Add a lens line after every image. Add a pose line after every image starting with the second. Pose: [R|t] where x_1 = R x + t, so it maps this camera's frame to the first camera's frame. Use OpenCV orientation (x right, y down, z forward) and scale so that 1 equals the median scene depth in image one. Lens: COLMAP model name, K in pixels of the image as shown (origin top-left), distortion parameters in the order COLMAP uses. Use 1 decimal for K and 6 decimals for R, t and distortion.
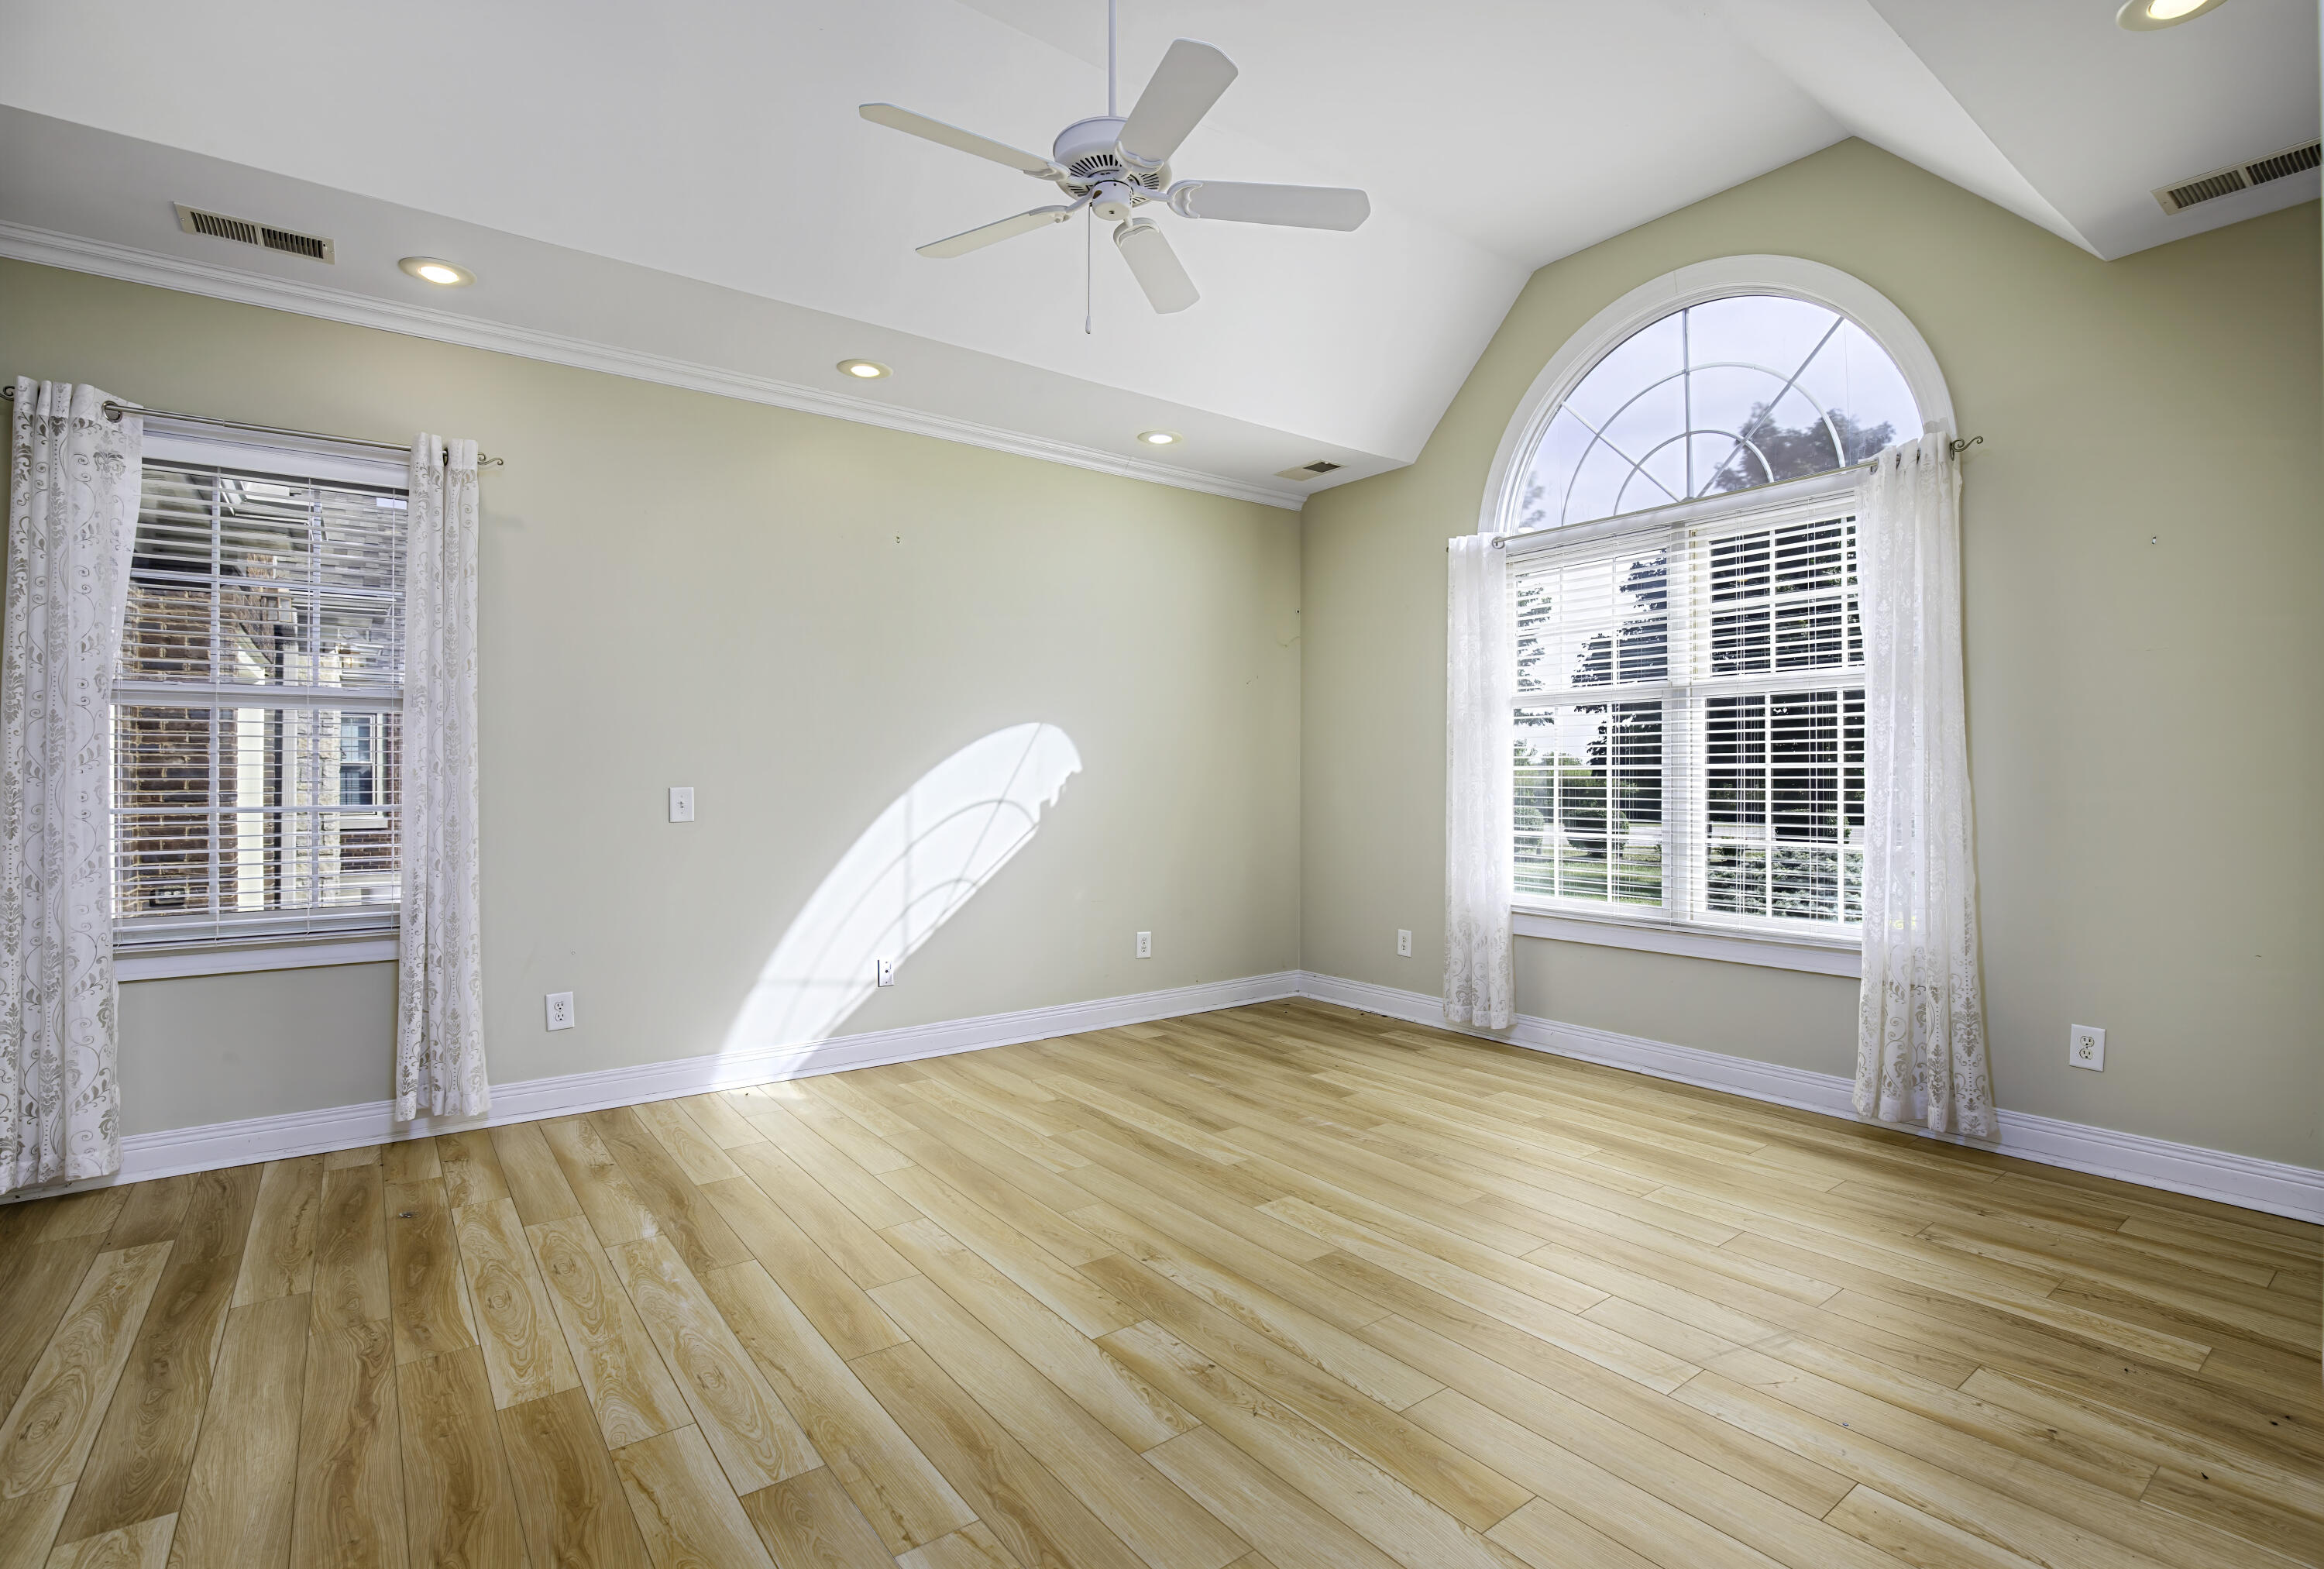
lens RADIAL K [[1067.2, 0, 1156.1], [0, 1067.2, 783.8], [0, 0, 1]] dist [-0.025345, 0.000748]
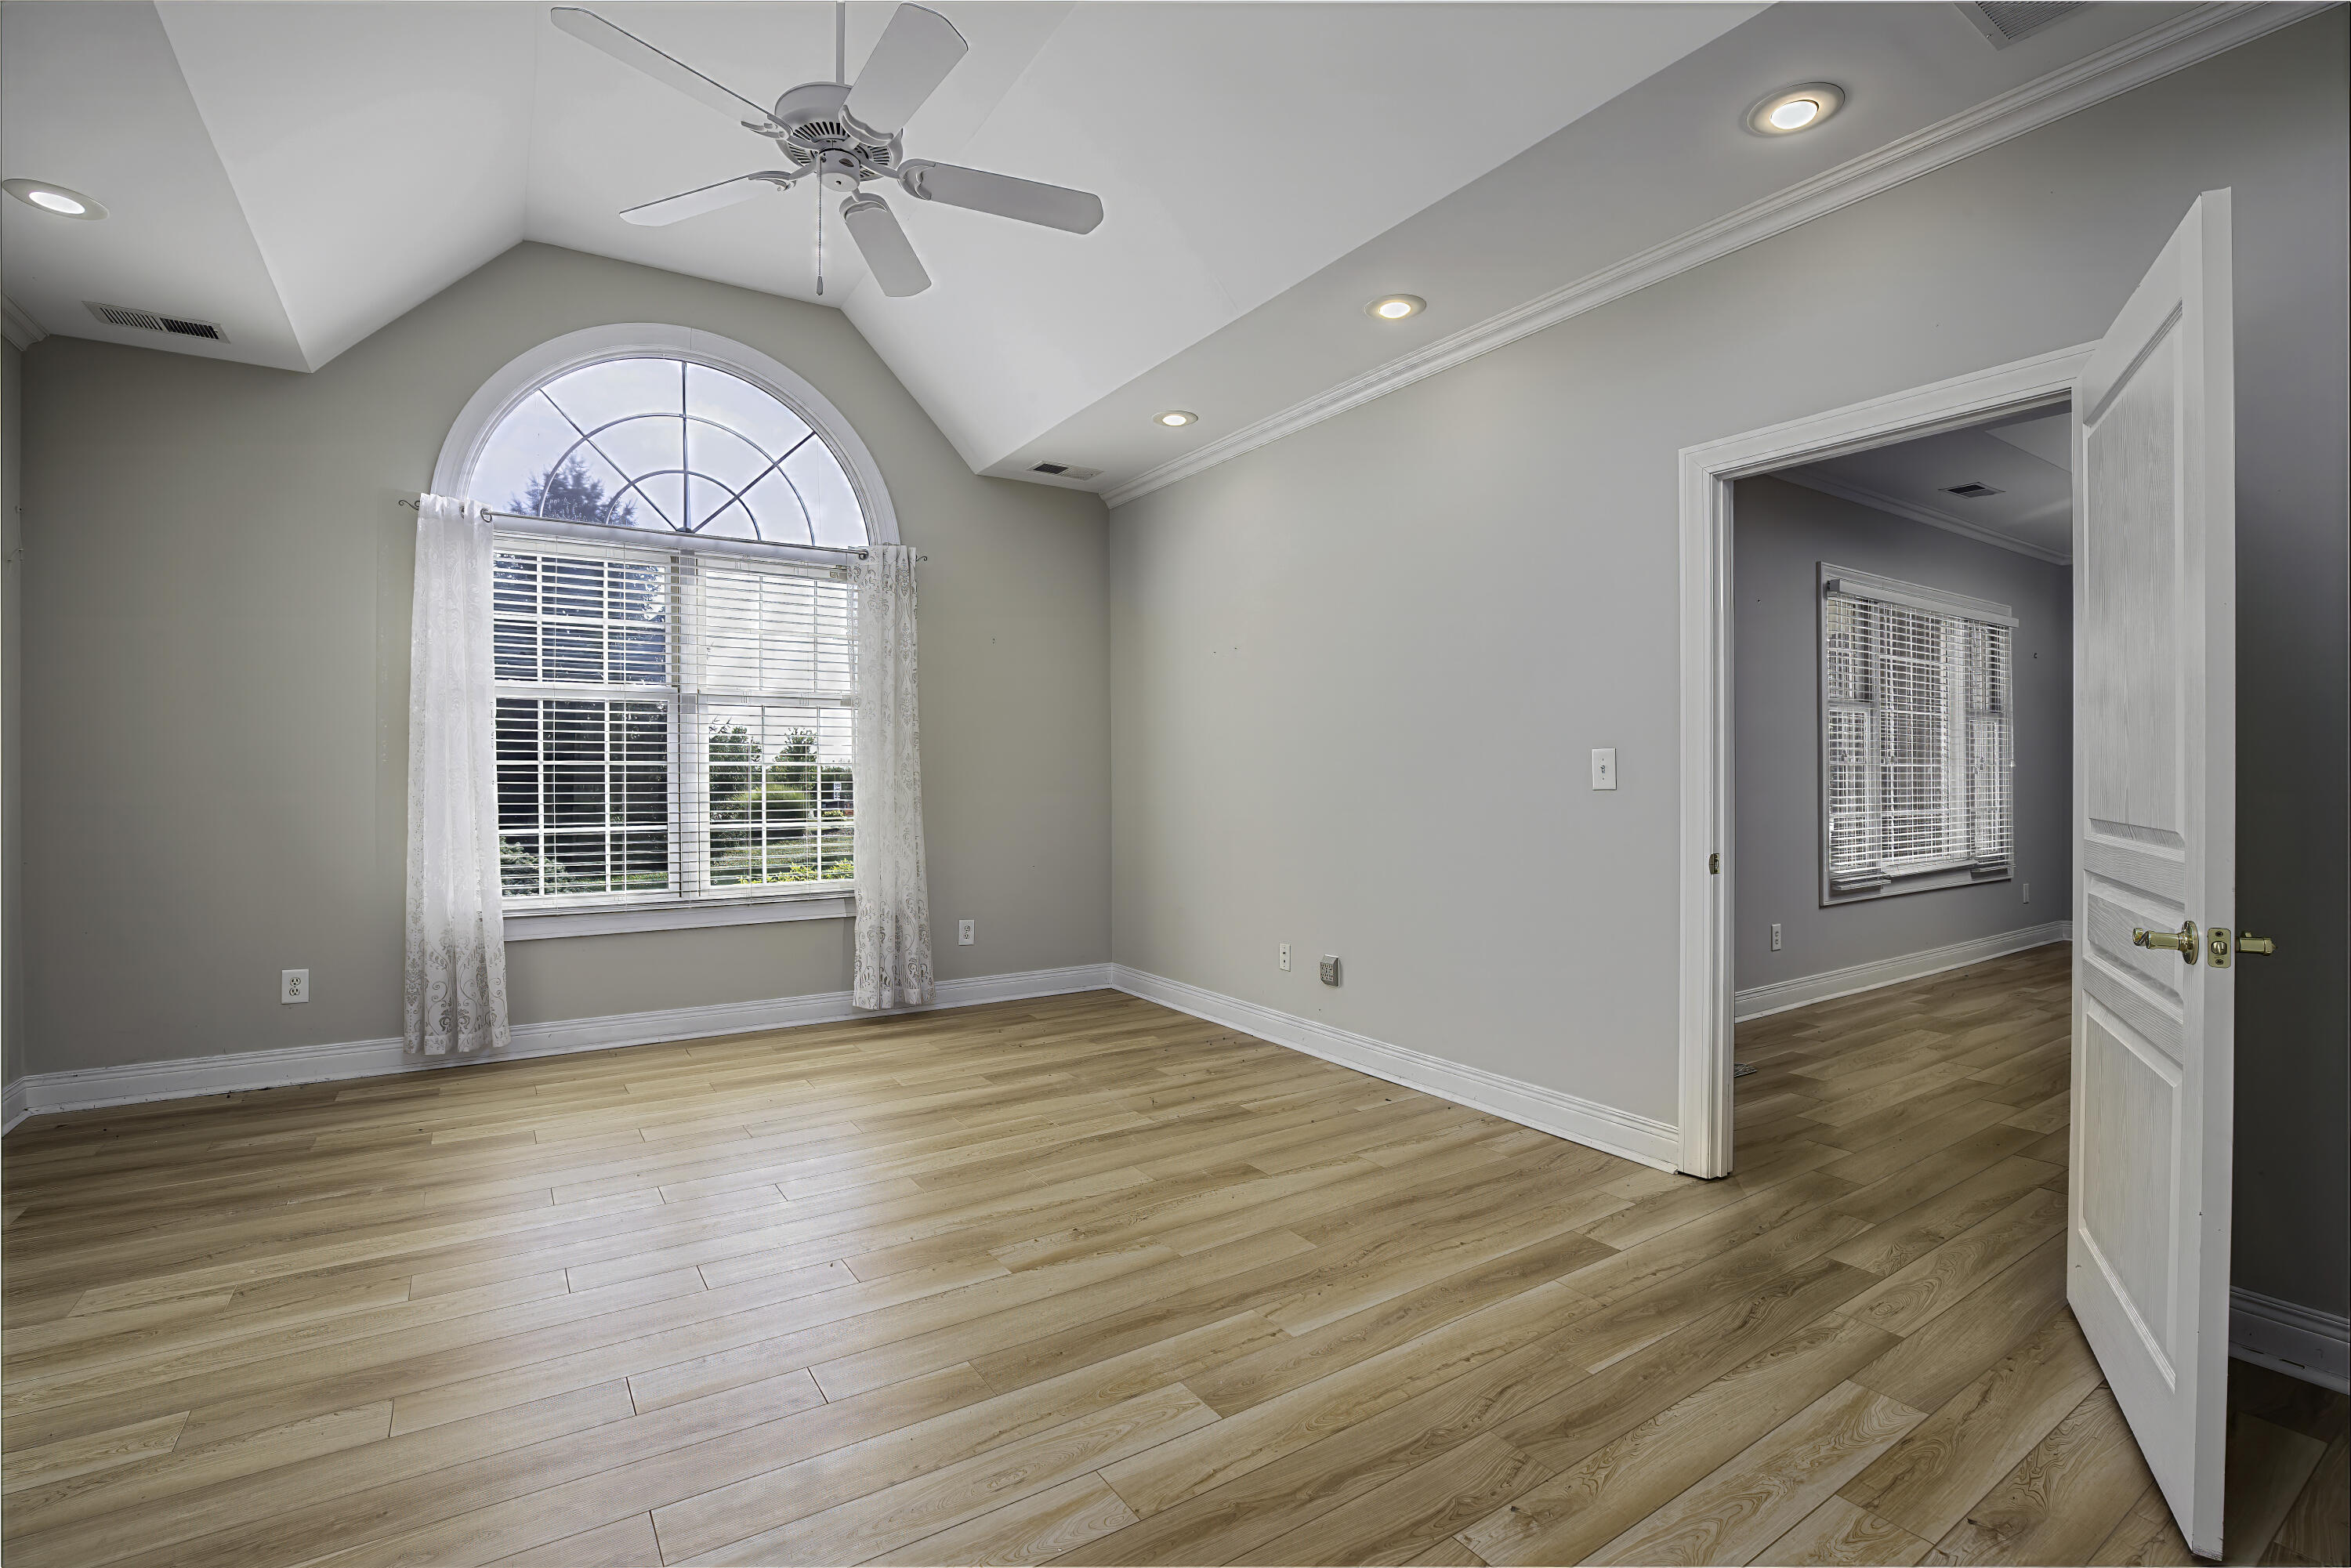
lens RADIAL K [[1079.5, 0, 1169.8], [0, 1079.5, 778.0], [0, 0, 1]] dist [-0.025345, 0.000748]
pose [[0.081396, -0.000363, 0.996682, -0.610987], [0.004759, 0.999989, -0.000024, 0.002044], [-0.996670, 0.004745, 0.081397, 0.385666]]
